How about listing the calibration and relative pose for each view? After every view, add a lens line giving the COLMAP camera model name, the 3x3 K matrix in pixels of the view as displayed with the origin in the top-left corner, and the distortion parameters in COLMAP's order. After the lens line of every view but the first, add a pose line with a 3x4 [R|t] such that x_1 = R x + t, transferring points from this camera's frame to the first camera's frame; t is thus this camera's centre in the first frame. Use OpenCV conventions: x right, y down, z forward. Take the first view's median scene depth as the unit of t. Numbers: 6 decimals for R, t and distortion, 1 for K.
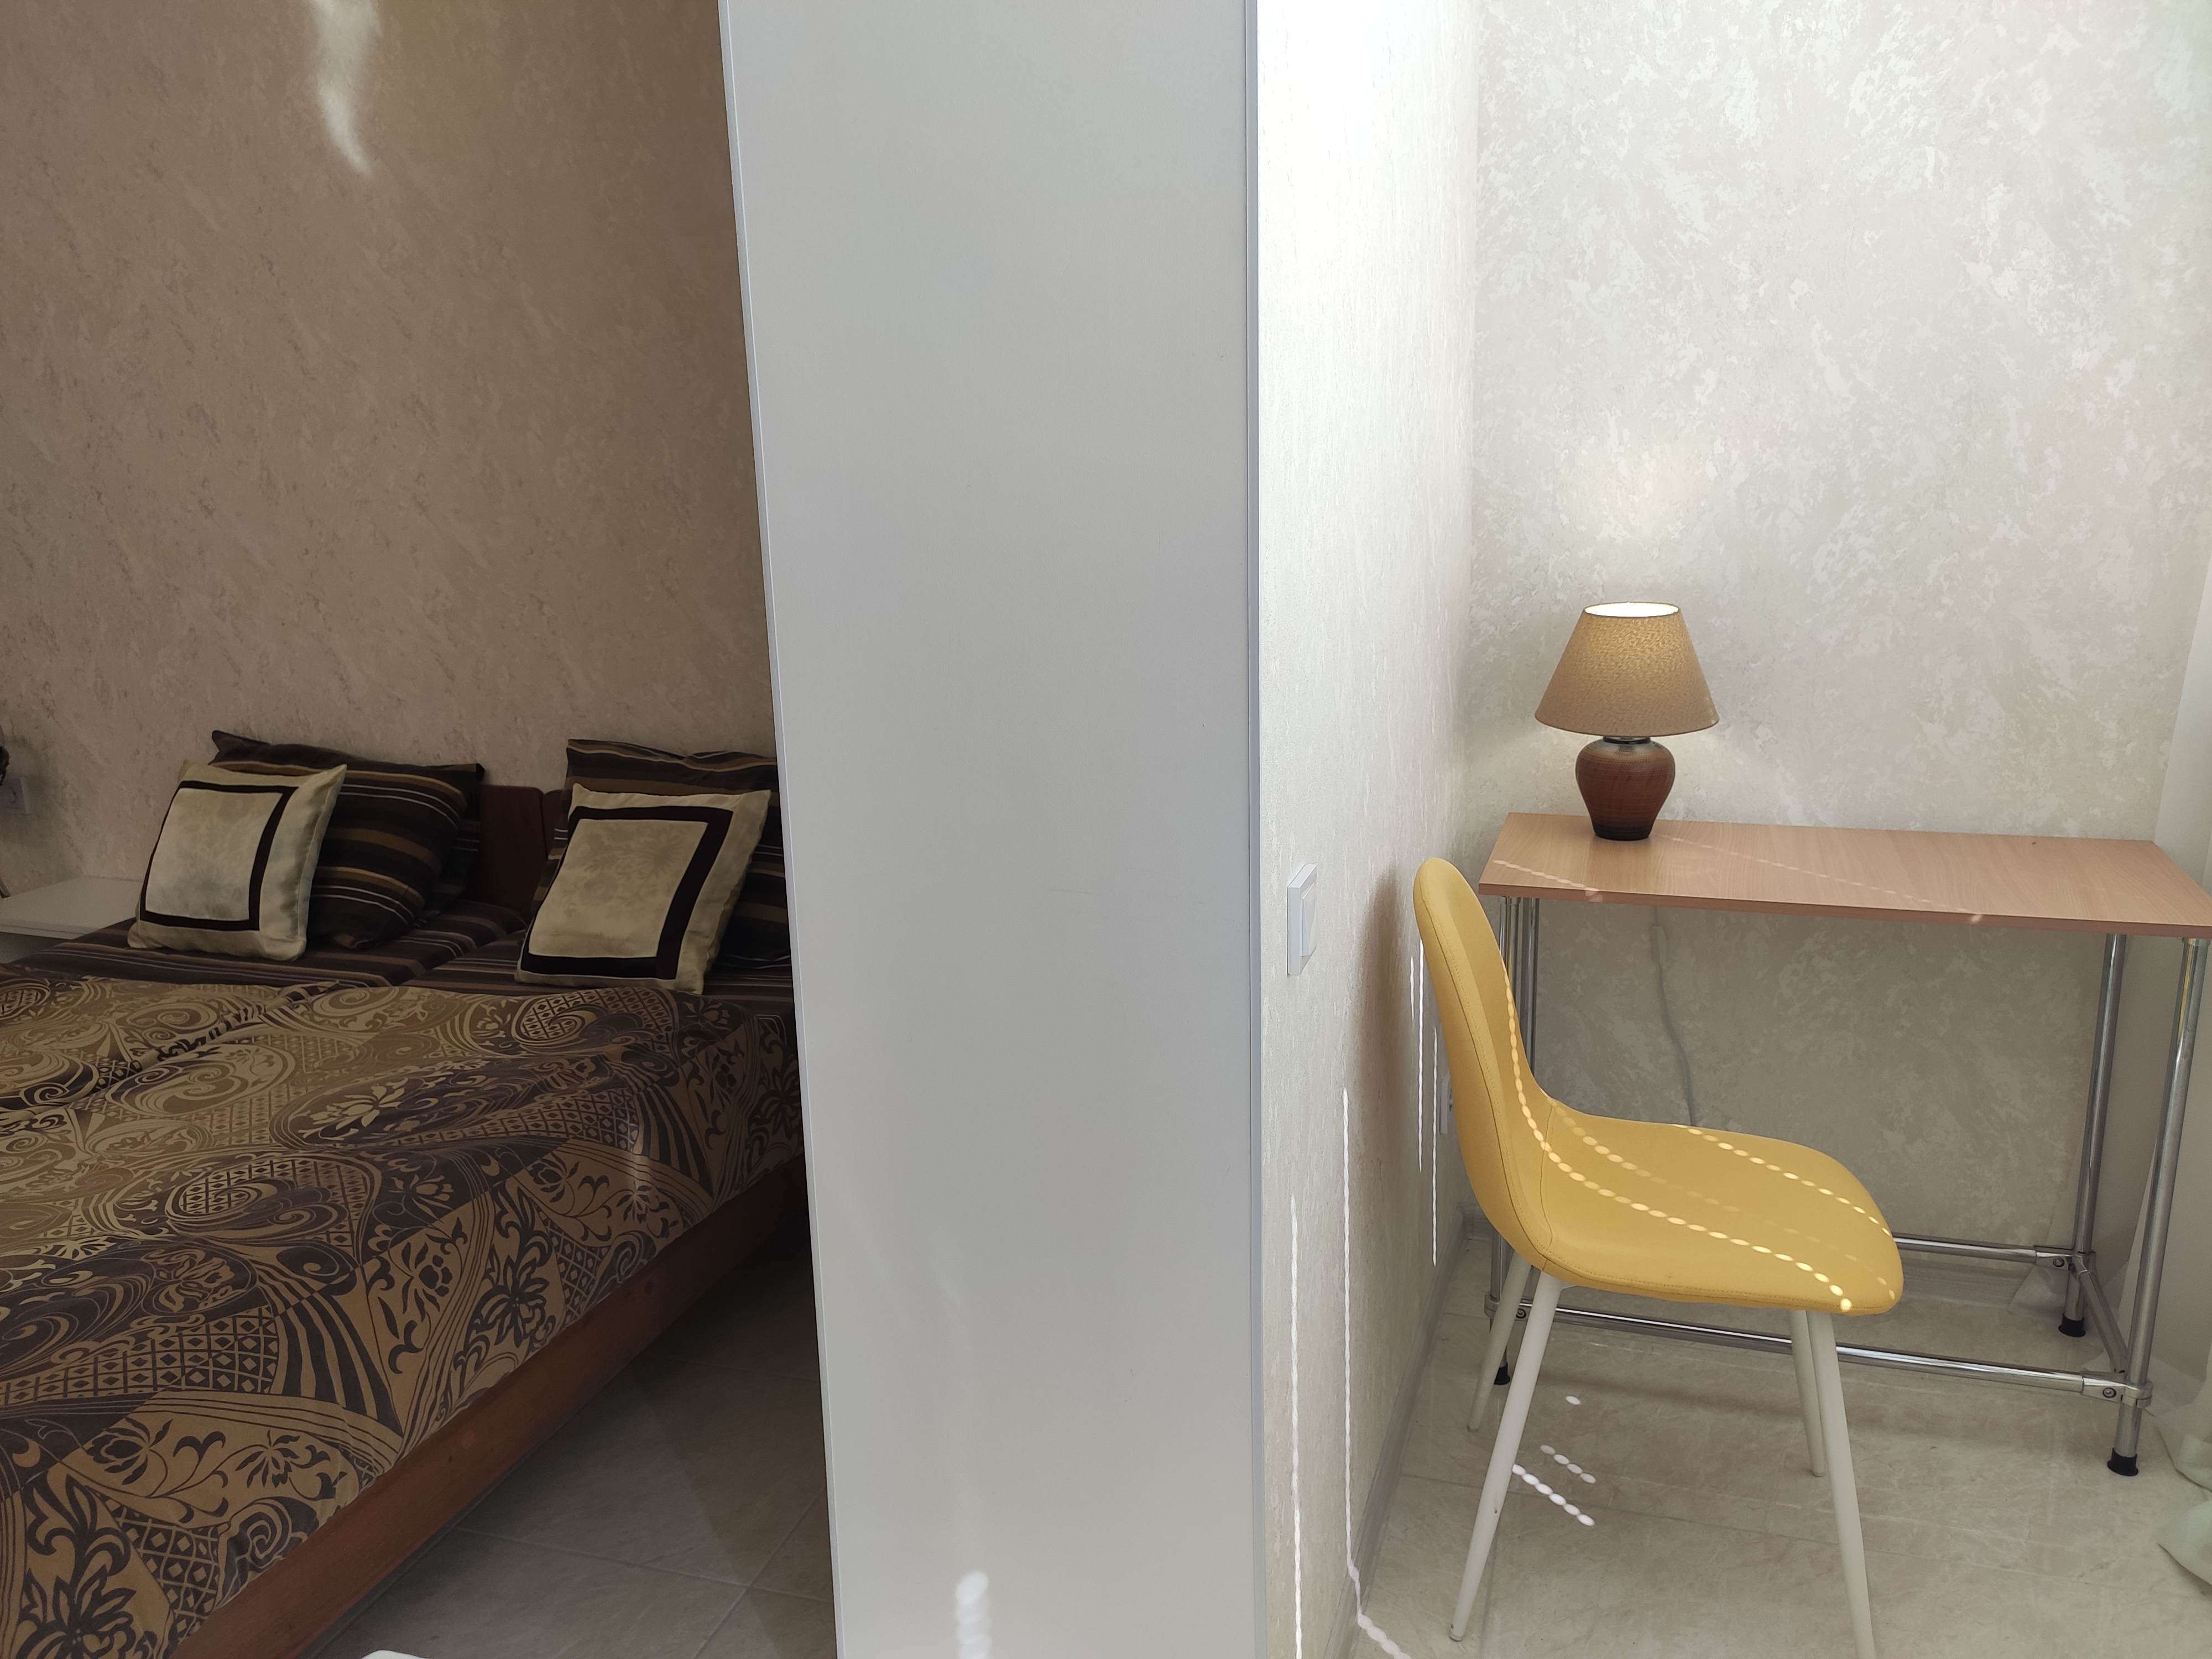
lens RADIAL K [[1678.5, 0, 1104.0], [0, 1678.5, 841.2], [0, 0, 1]] dist [0.056908, -0.091500]
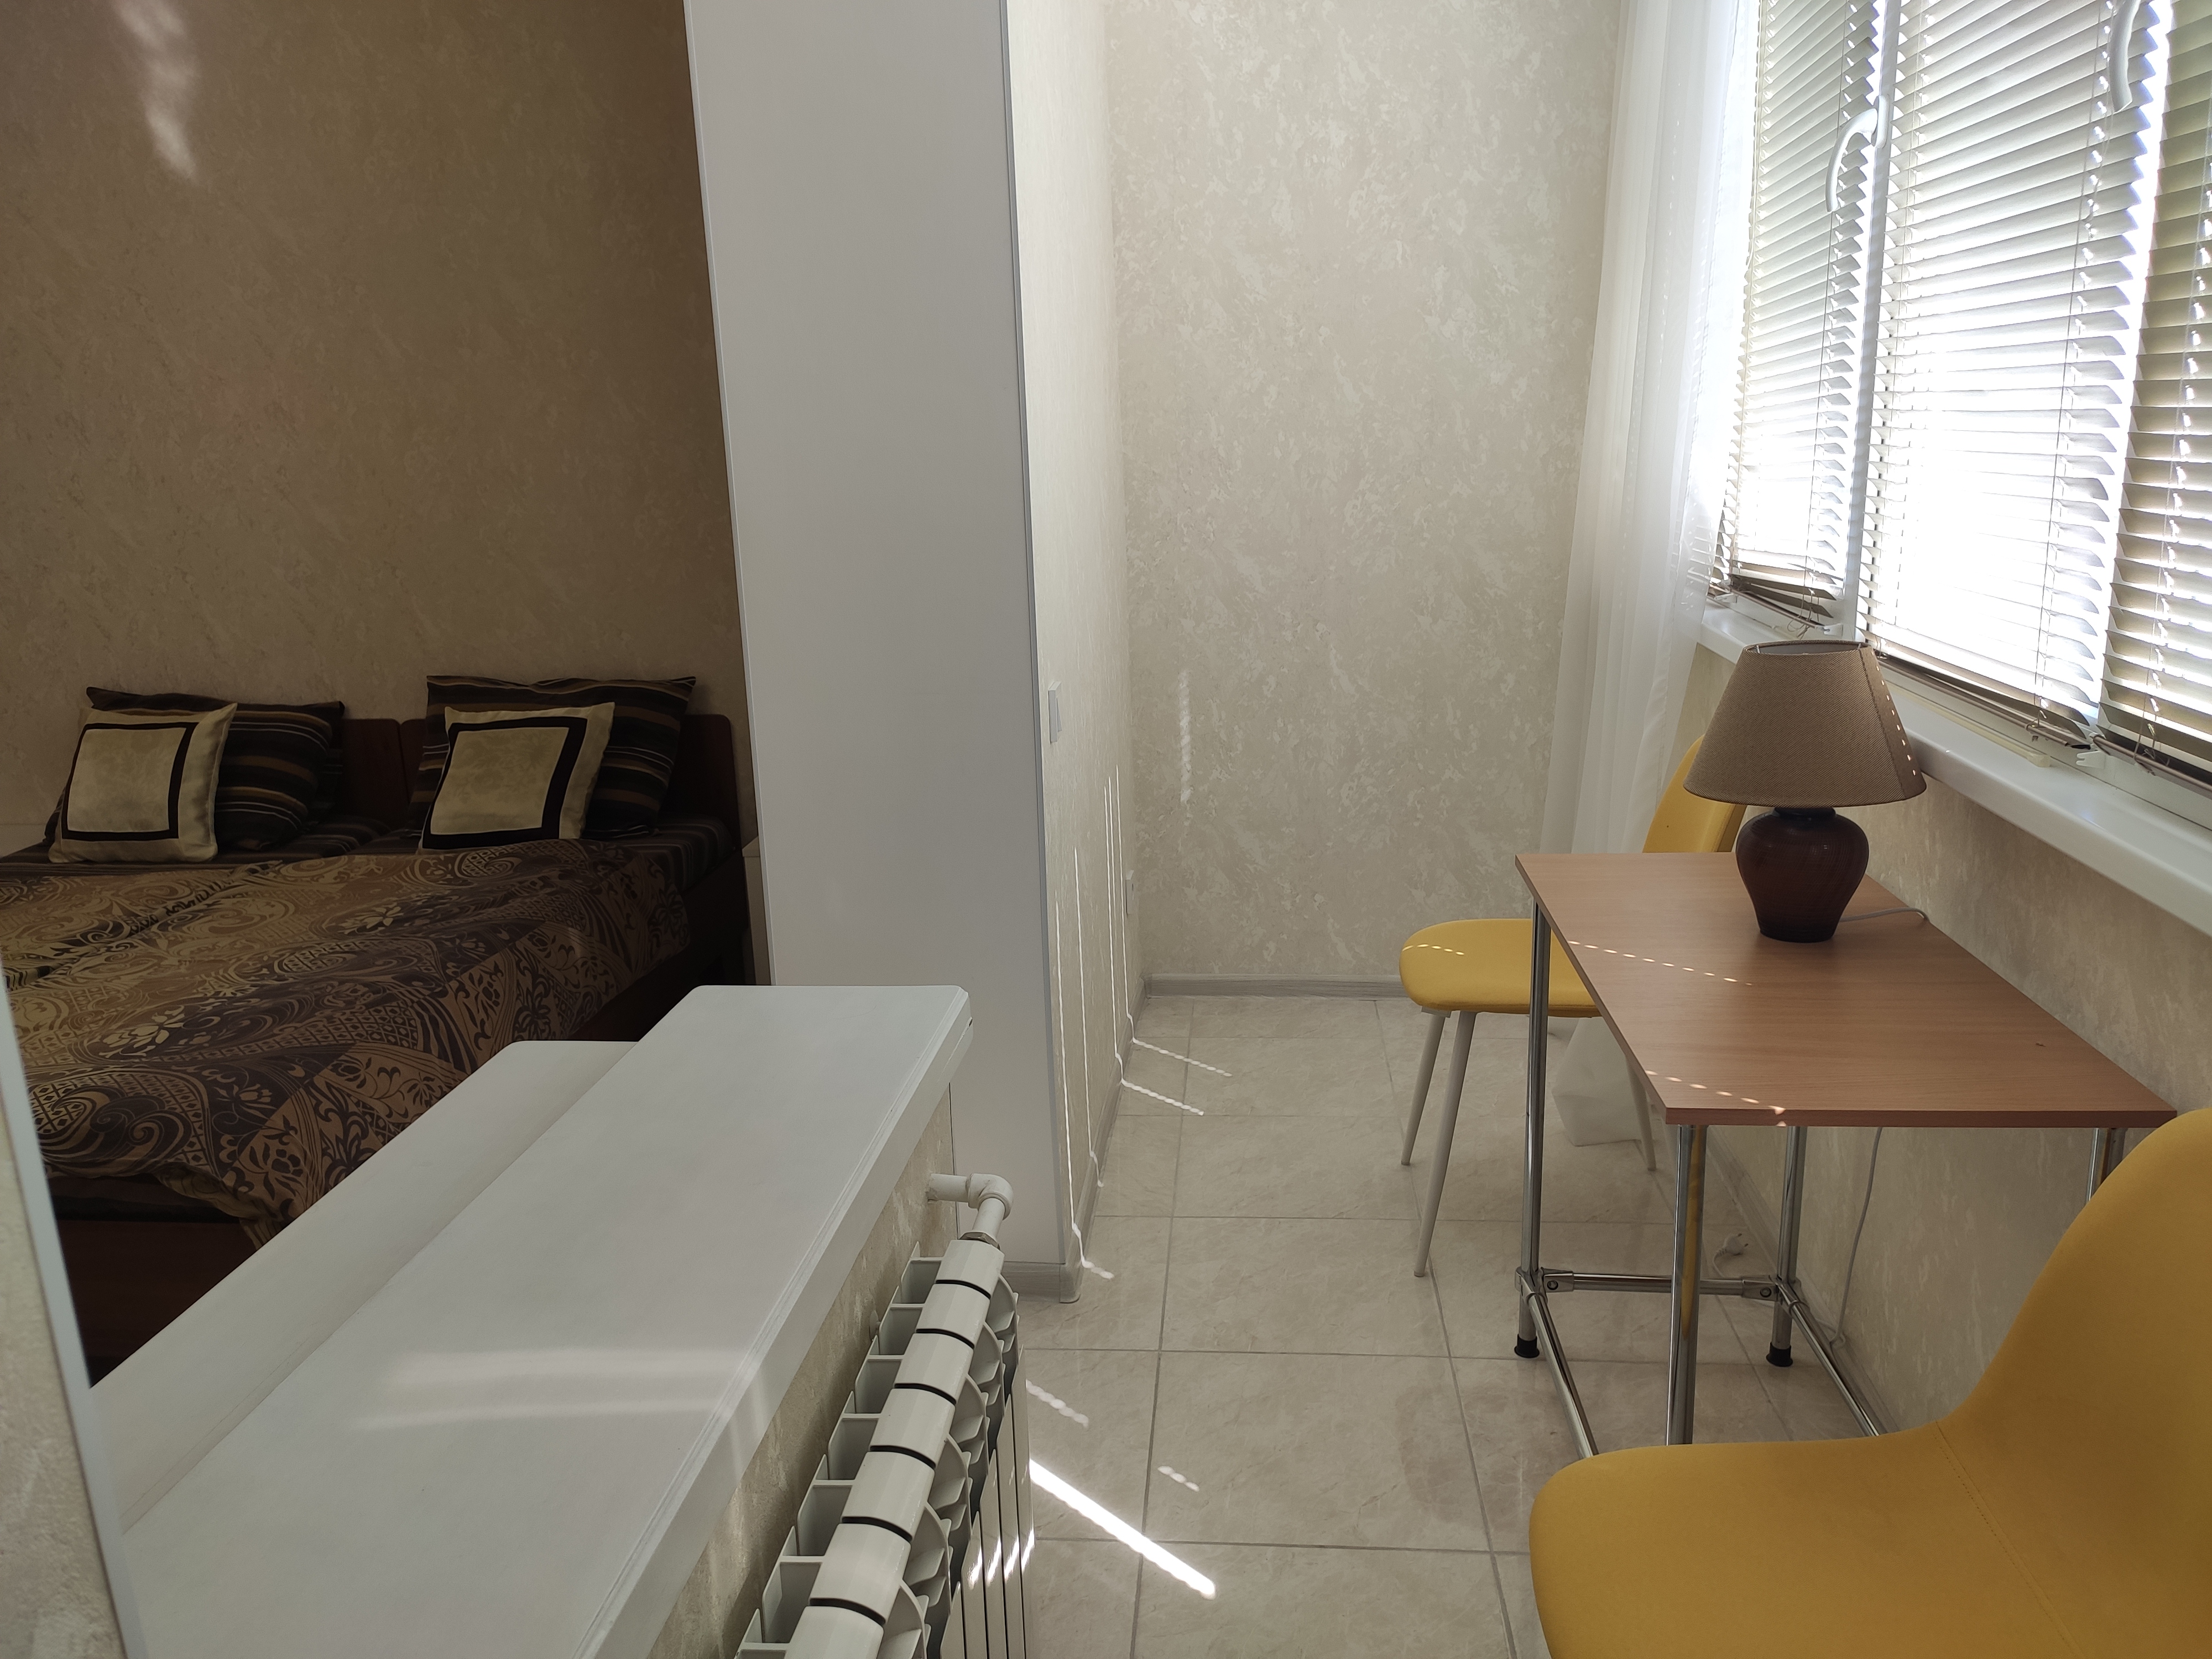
lens RADIAL K [[1678.5, 0, 1092.6], [0, 1678.5, 835.8], [0, 0, 1]] dist [0.056908, -0.091500]
pose [[0.976544, -0.057562, 0.207482, -0.133990], [0.057965, 0.998310, 0.004143, 0.107575], [-0.207370, 0.007981, 0.978230, -0.436674]]
